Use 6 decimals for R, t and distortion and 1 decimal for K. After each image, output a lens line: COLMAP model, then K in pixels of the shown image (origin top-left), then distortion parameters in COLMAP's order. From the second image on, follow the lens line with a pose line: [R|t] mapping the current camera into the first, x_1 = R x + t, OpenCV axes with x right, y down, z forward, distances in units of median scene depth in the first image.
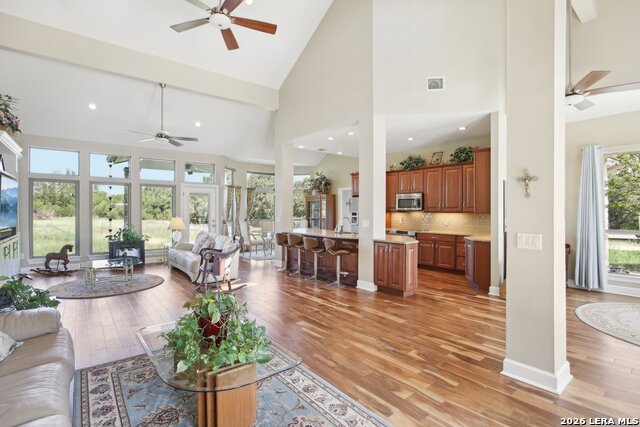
lens RADIAL K [[310.8, 0, 320.0], [0, 310.8, 213.5], [0, 0, 1]] dist [-0.063656, 0.023796]
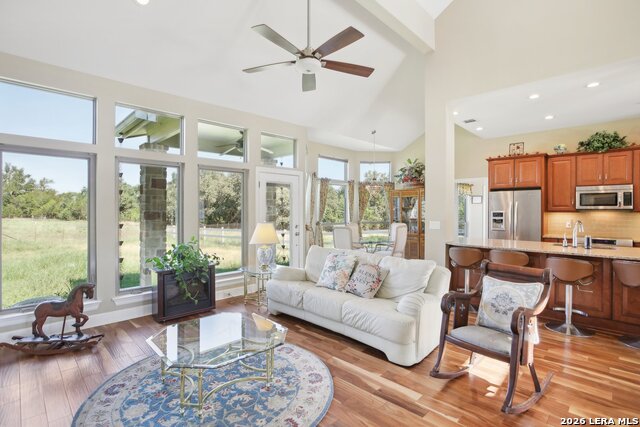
lens RADIAL K [[310.8, 0, 320.0], [0, 310.8, 213.5], [0, 0, 1]] dist [-0.063656, 0.023796]
pose [[0.993361, -0.005071, 0.114929, -0.417729], [0.004708, 0.999983, 0.003433, -0.006139], [-0.114945, -0.002869, 0.993368, 0.386178]]
